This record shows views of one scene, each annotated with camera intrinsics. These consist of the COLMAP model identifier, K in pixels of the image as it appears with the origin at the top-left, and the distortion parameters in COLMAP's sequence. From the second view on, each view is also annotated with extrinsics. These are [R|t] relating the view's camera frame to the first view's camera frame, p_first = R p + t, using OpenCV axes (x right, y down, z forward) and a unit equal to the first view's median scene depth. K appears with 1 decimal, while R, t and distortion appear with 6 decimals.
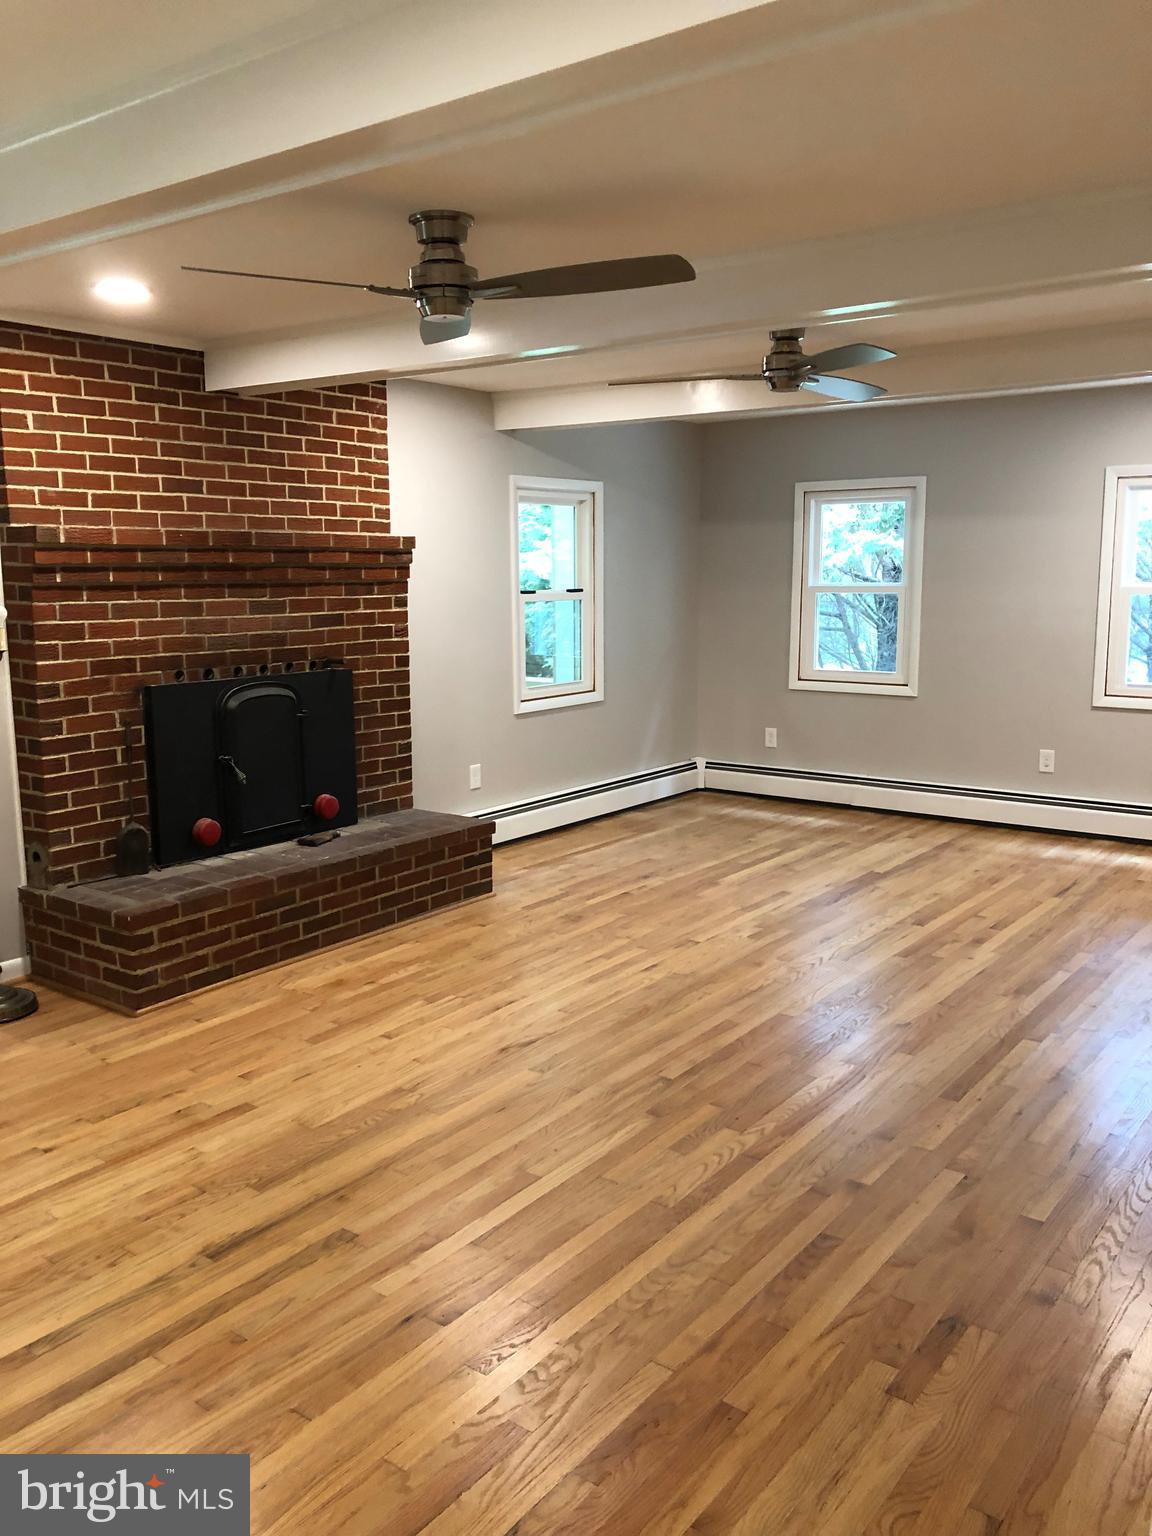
lens RADIAL K [[1283.1, 0, 577.9], [0, 1283.1, 772.1], [0, 0, 1]] dist [0.046203, -0.049228]
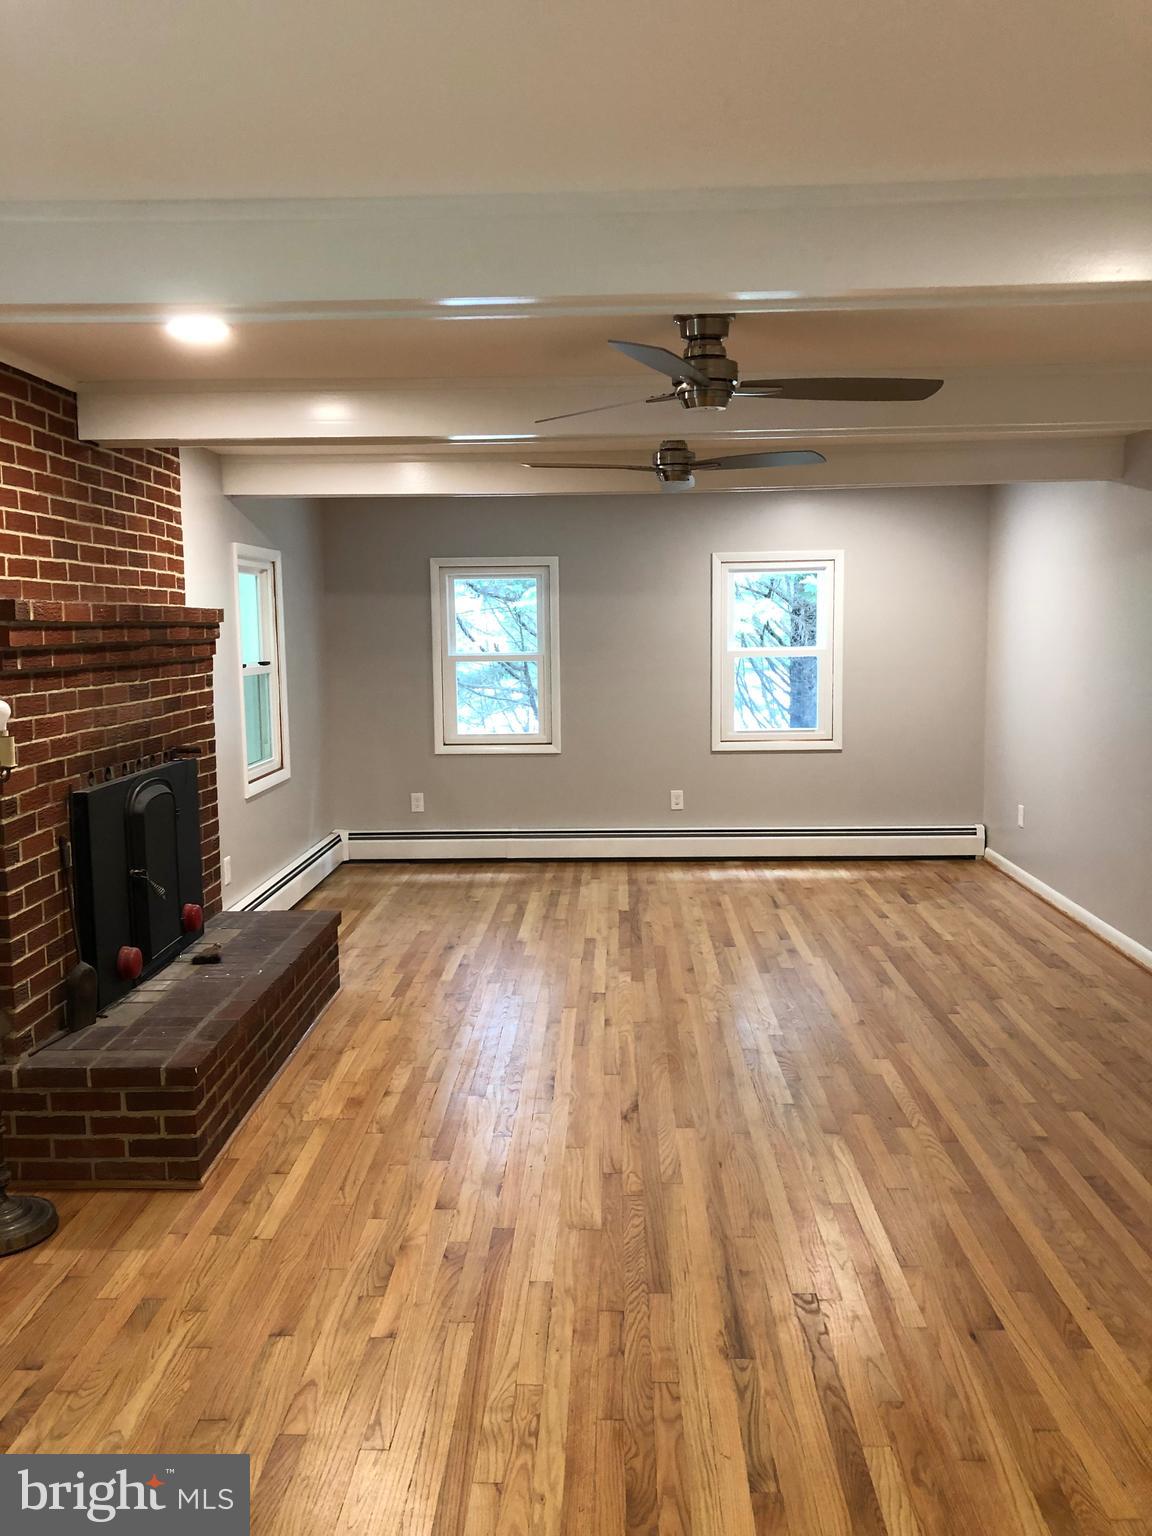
lens RADIAL K [[1283.1, 0, 578.3], [0, 1283.1, 765.4], [0, 0, 1]] dist [0.046203, -0.049228]
pose [[0.810771, -0.070069, 0.581155, -0.531447], [0.102318, 0.994489, -0.022841, -0.031622], [-0.576352, 0.077981, 0.813472, 0.146207]]
